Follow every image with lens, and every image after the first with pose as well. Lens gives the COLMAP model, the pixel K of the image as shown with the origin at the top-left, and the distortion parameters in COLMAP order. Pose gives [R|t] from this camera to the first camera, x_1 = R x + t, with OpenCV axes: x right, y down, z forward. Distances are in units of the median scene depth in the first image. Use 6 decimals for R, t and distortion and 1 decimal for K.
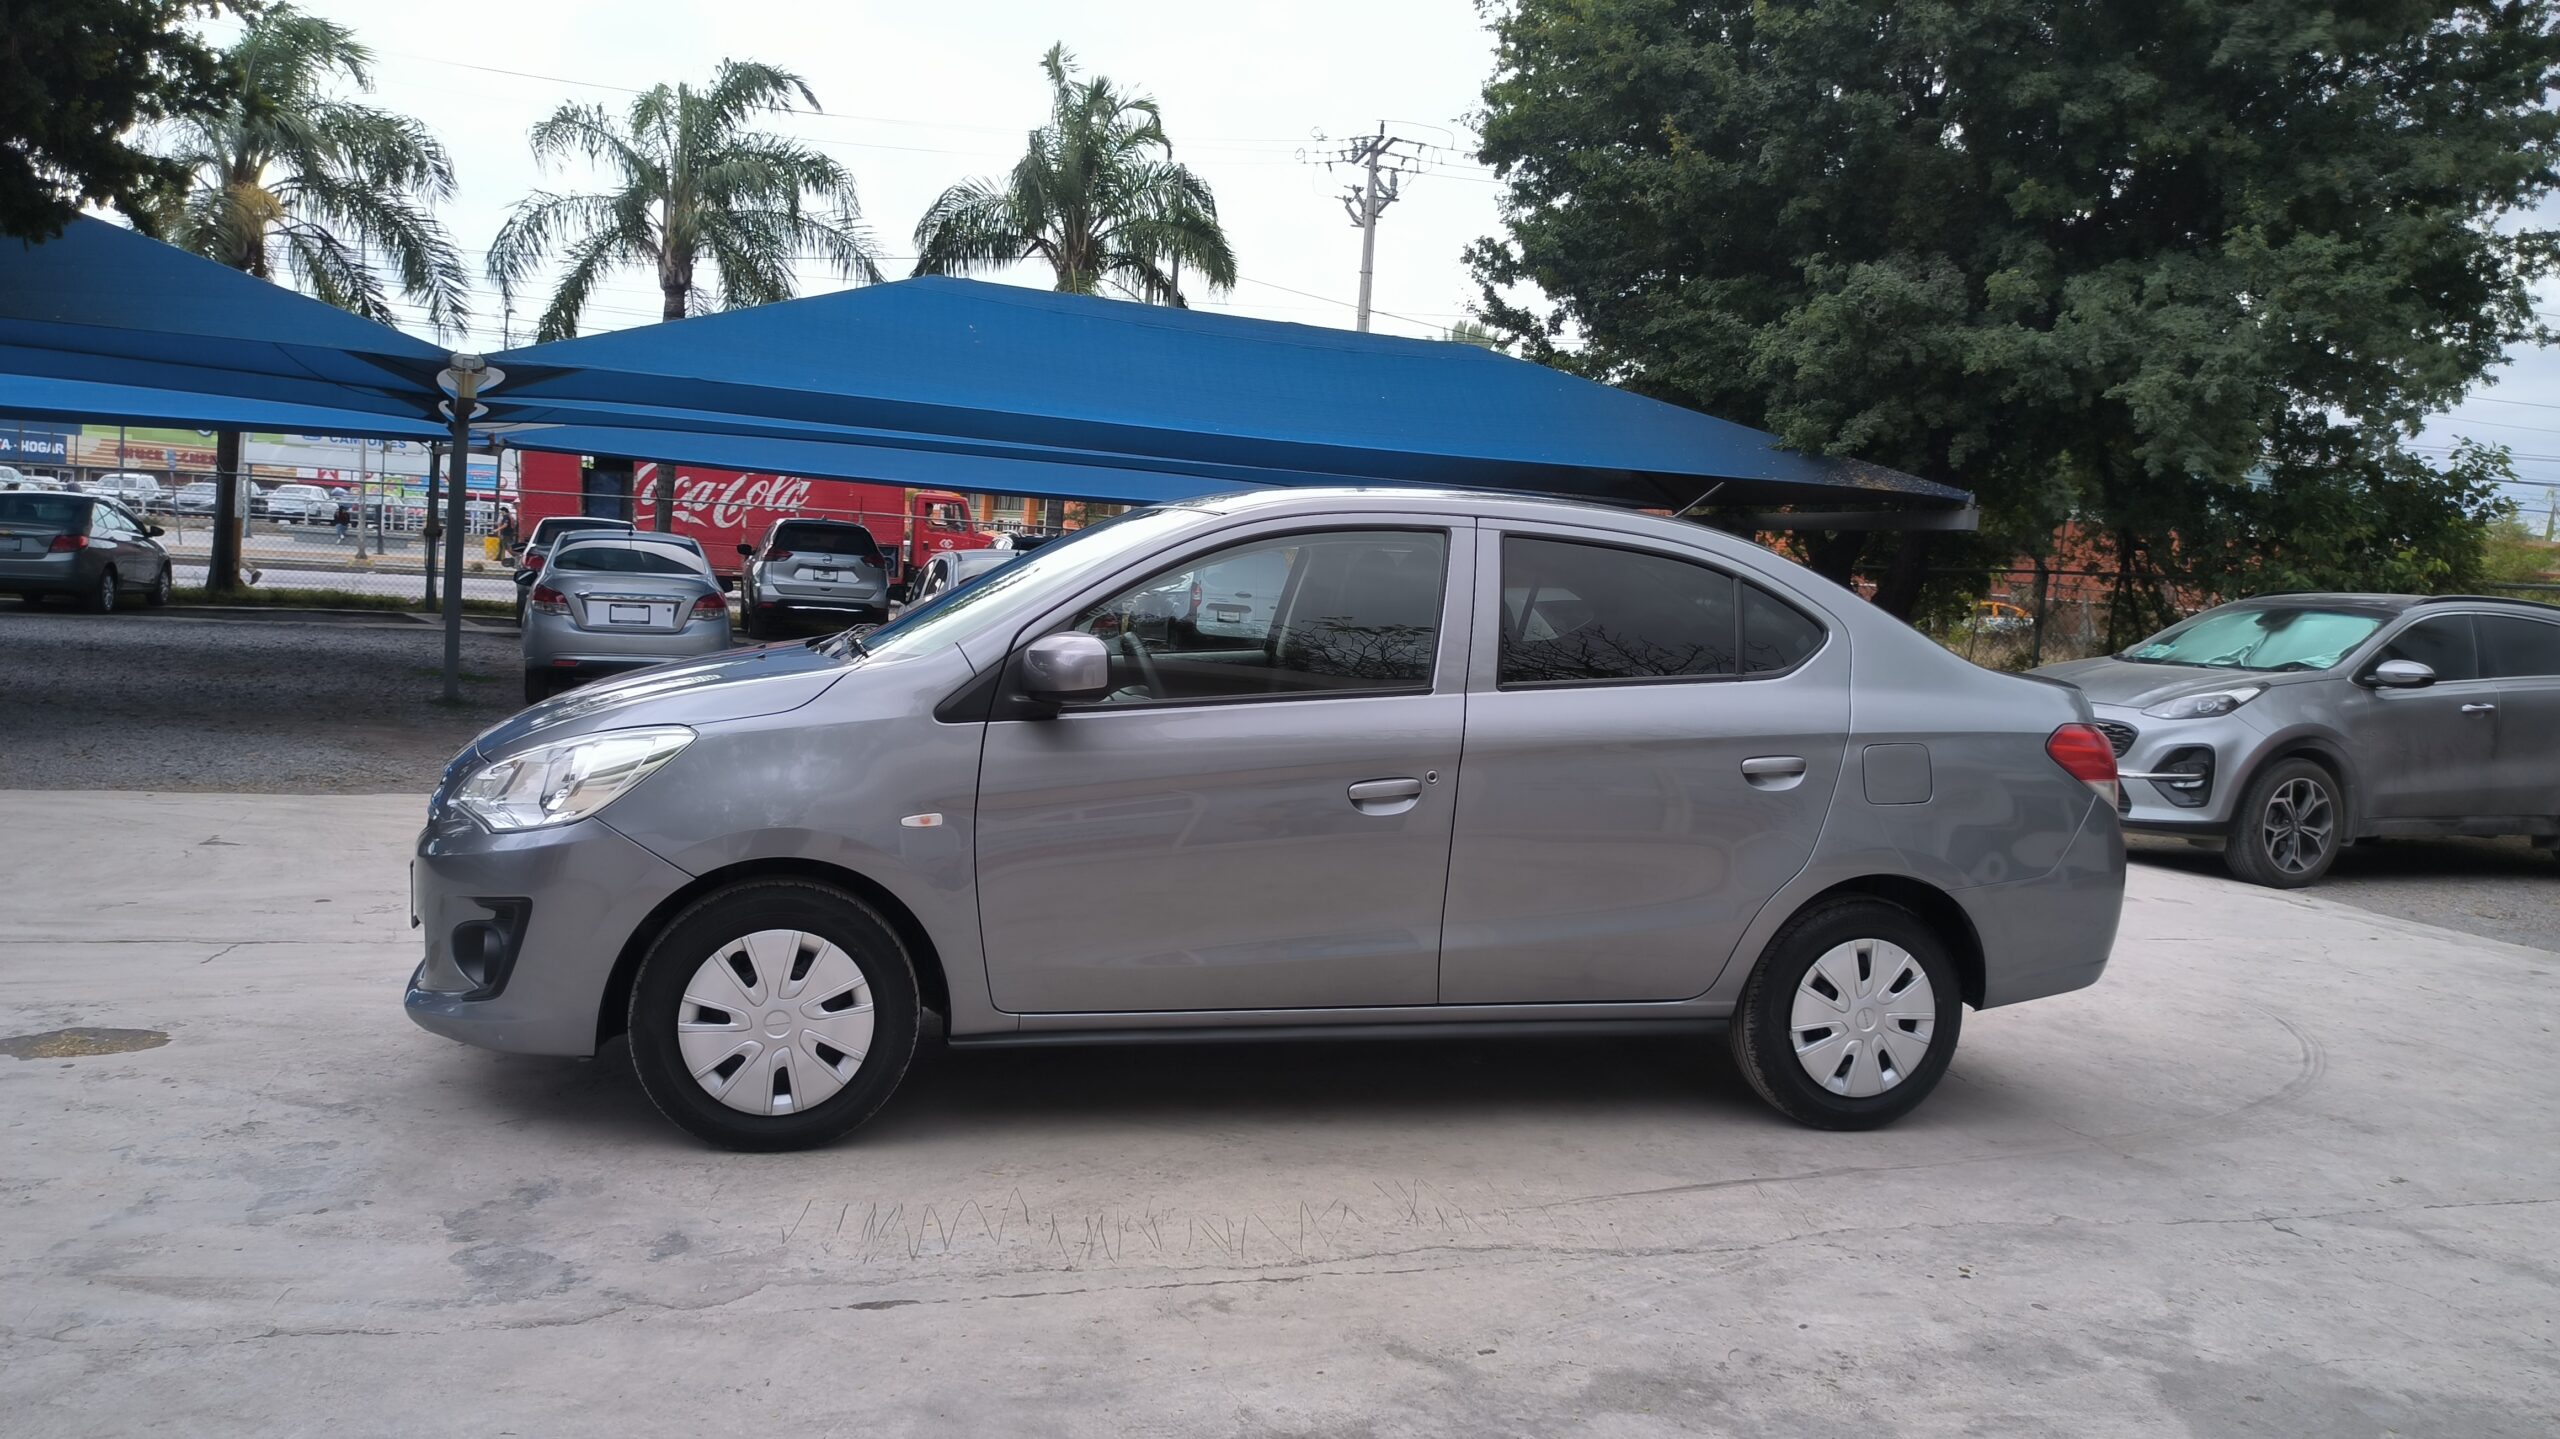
lens RADIAL K [[1875.4, 0, 1274.0], [0, 1875.4, 720.1], [0, 0, 1]] dist [0.052562, -0.041891]
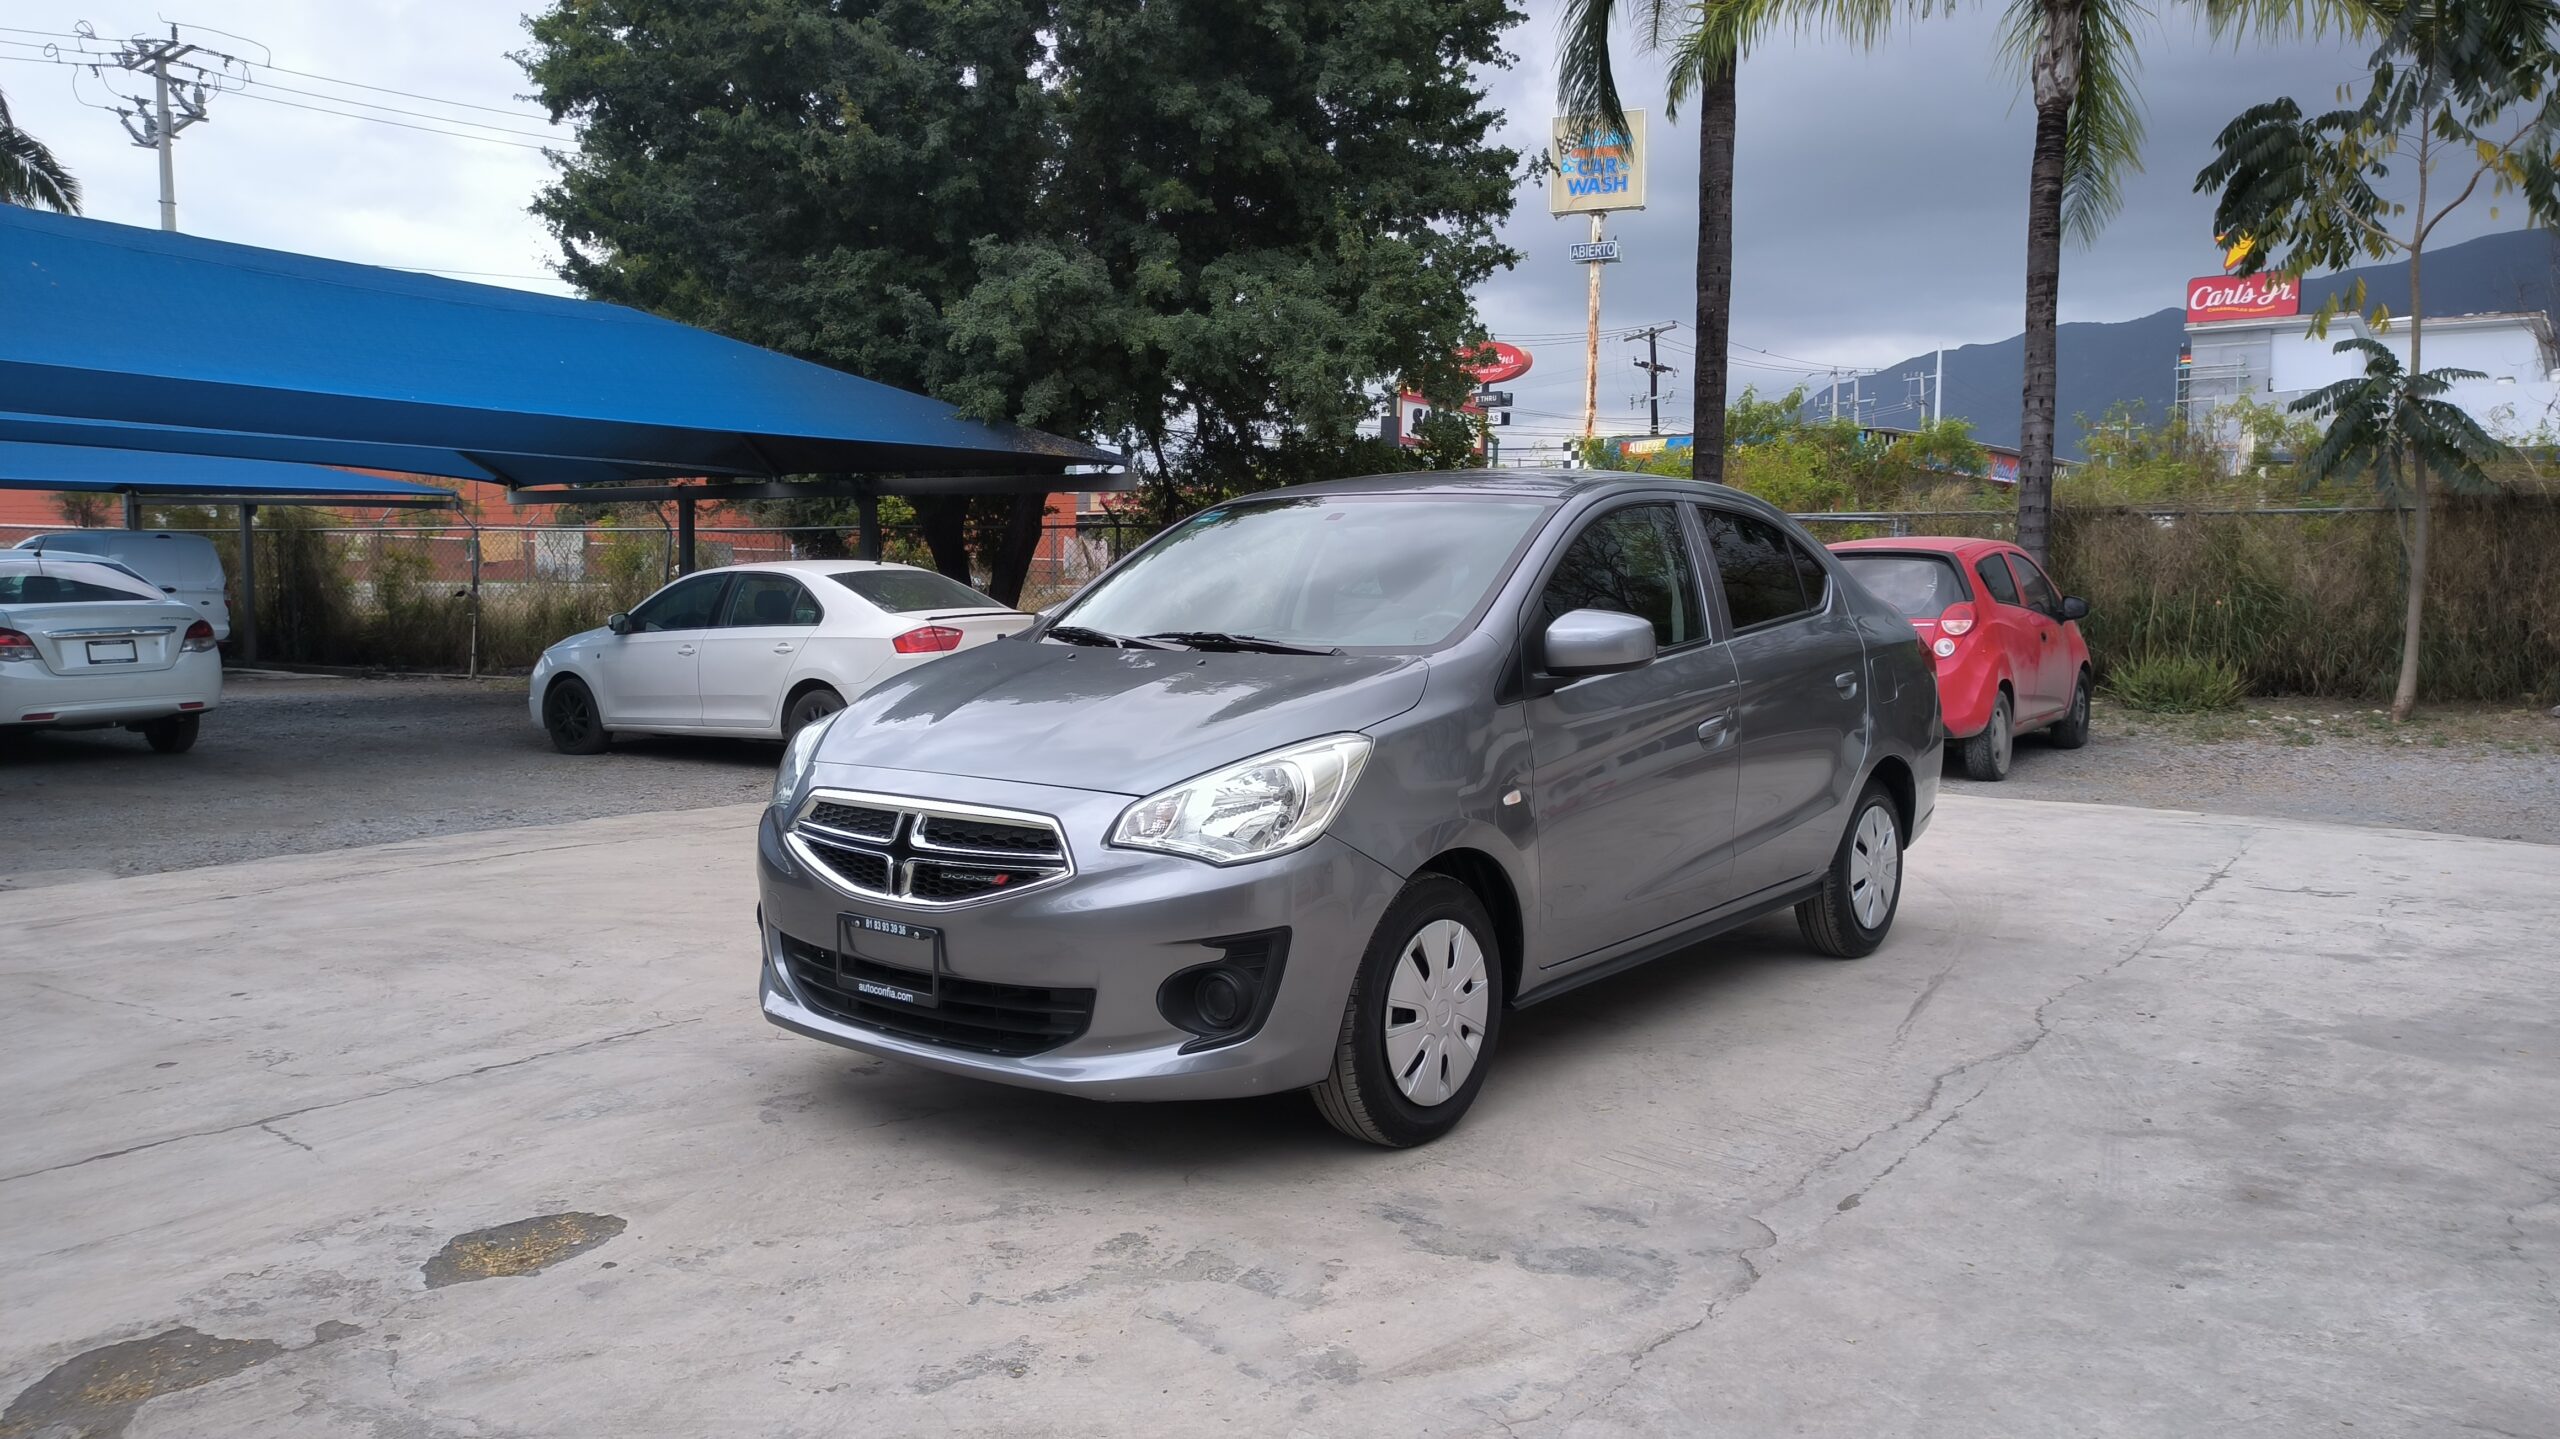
lens RADIAL K [[1875.4, 0, 1274.0], [0, 1875.4, 720.1], [0, 0, 1]] dist [0.052562, -0.041891]
pose [[0.795151, -0.103048, 0.597592, -1.060016], [0.090732, 0.994580, 0.050777, -0.063935], [-0.599586, 0.013845, 0.800191, 0.275127]]
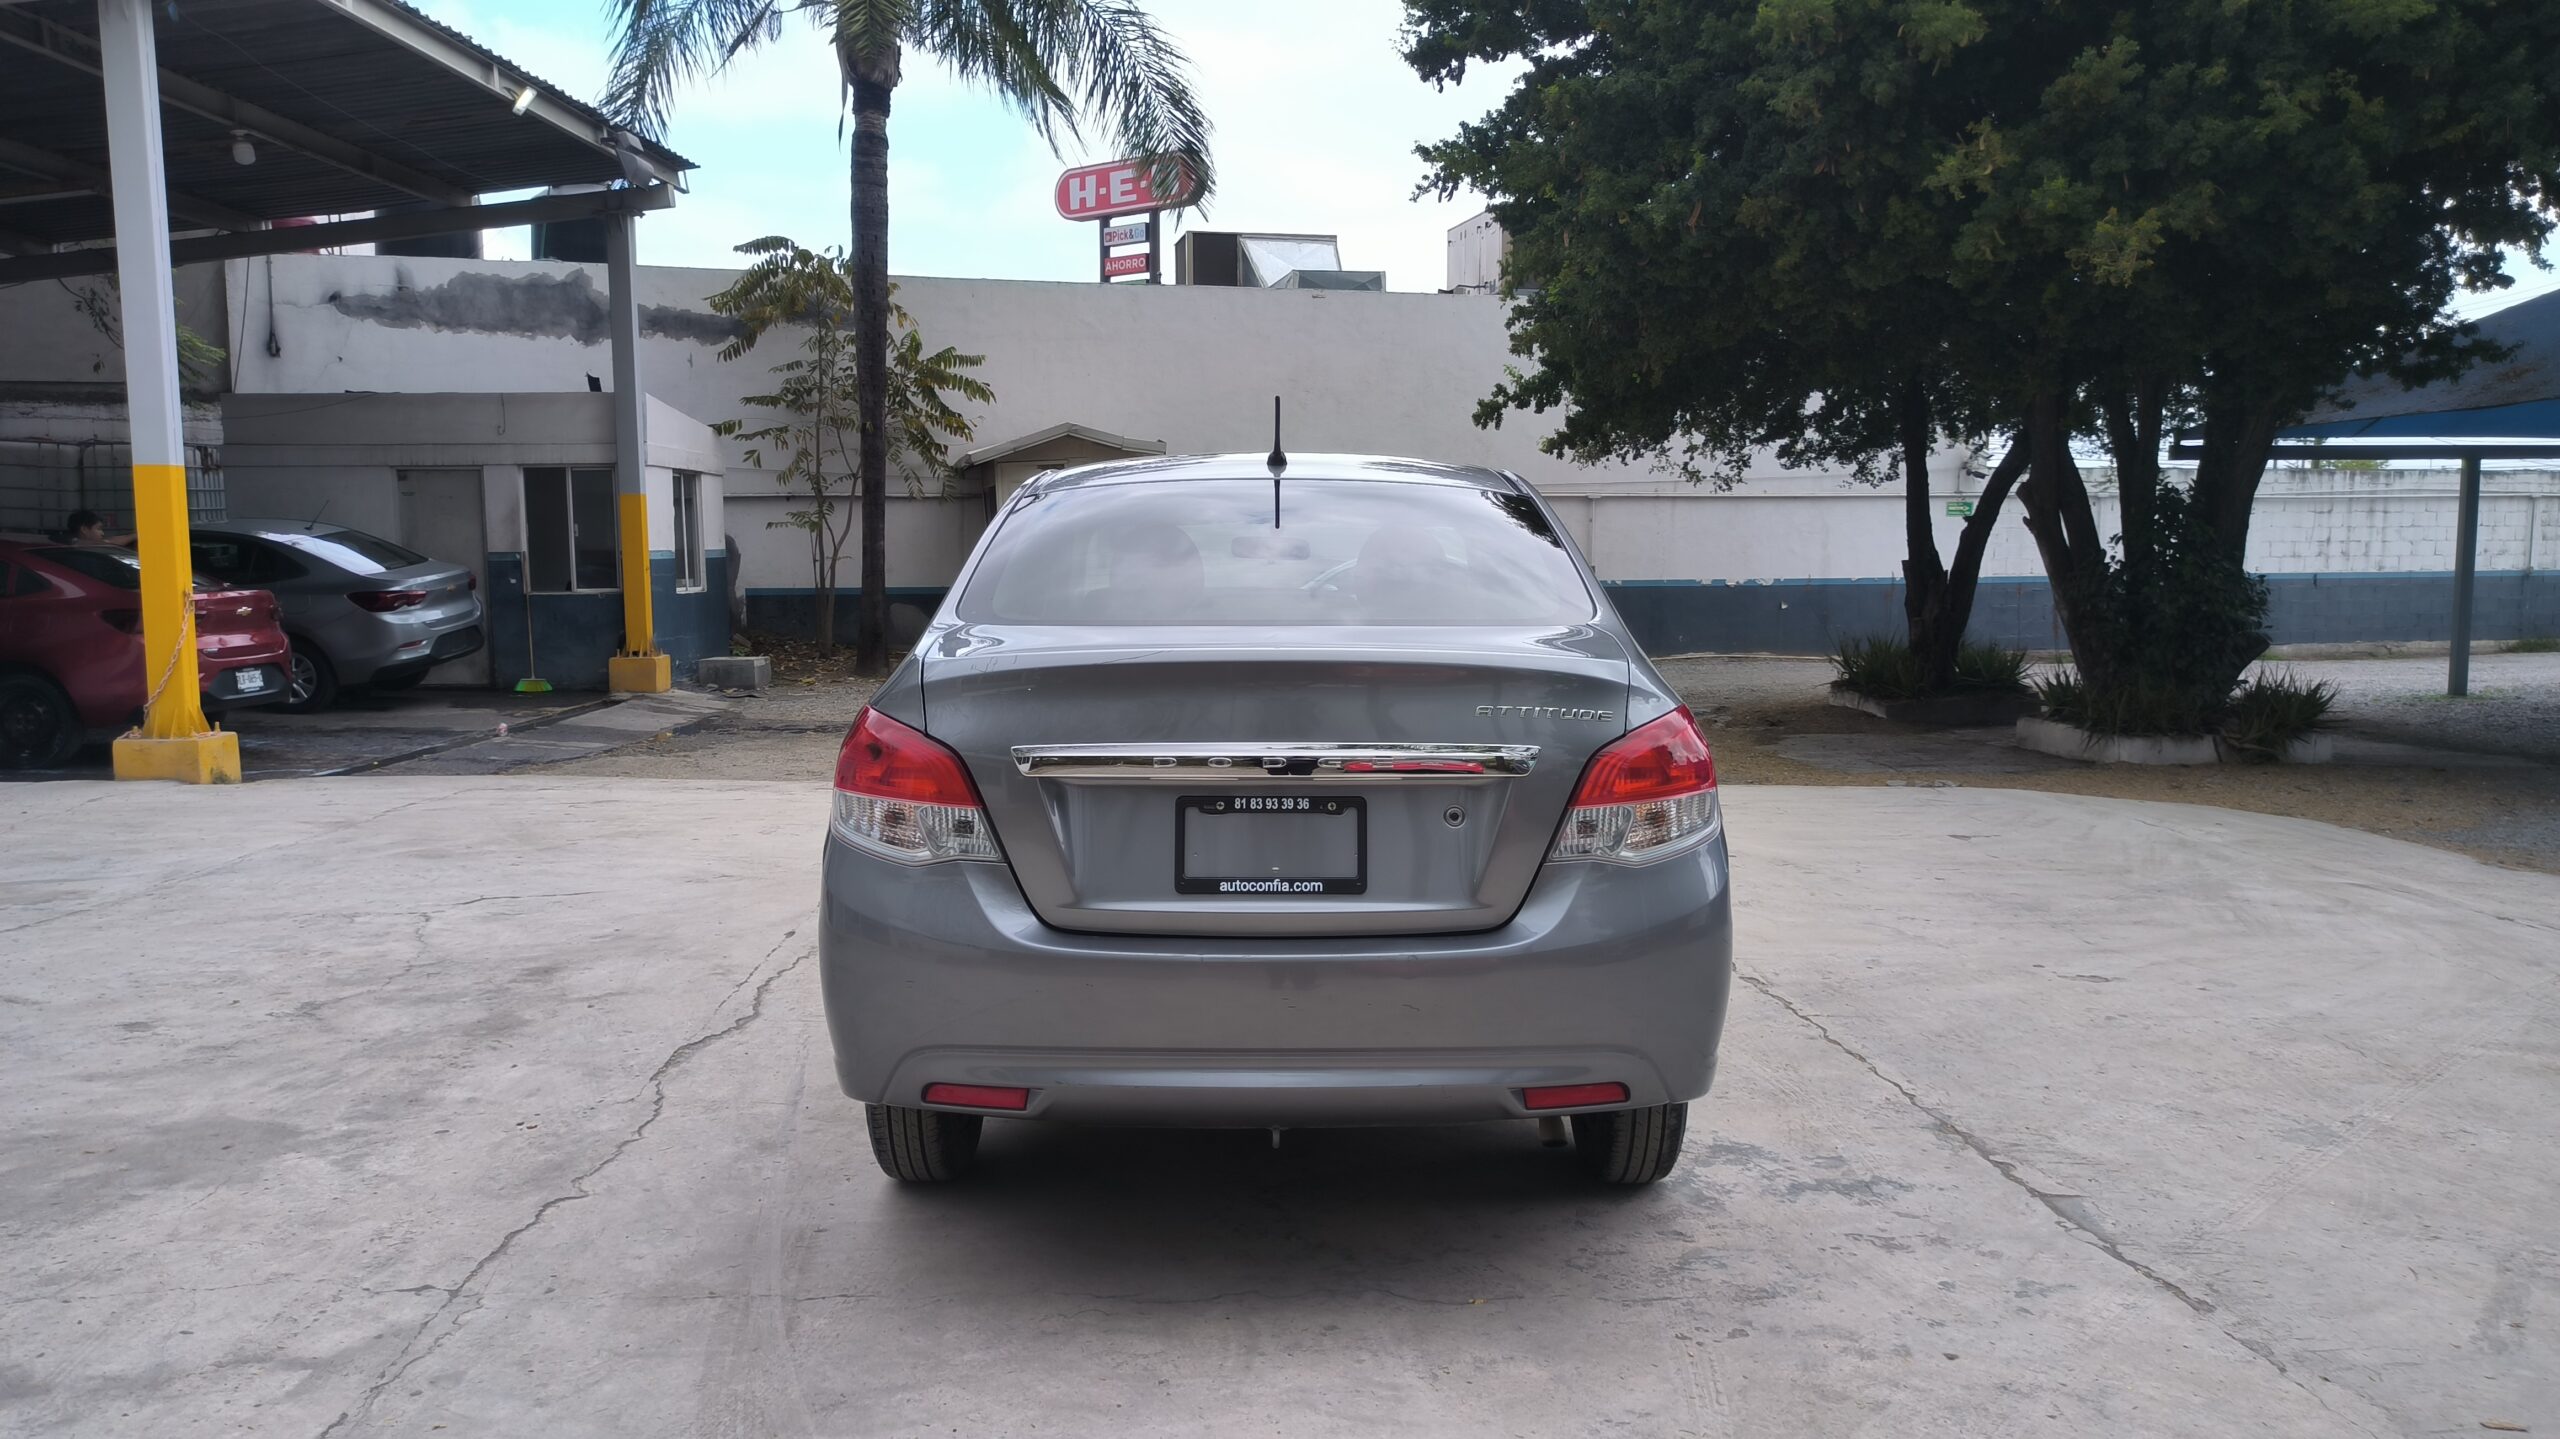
lens RADIAL K [[1877.3, 0, 1280.0], [0, 1877.3, 719.5], [0, 0, 1]] dist [0.064611, -0.071645]
pose [[-0.257638, 0.022673, -0.965976, 1.458033], [-0.094175, 0.994376, 0.048457, -0.053345], [0.961641, 0.103455, -0.254054, 1.843170]]
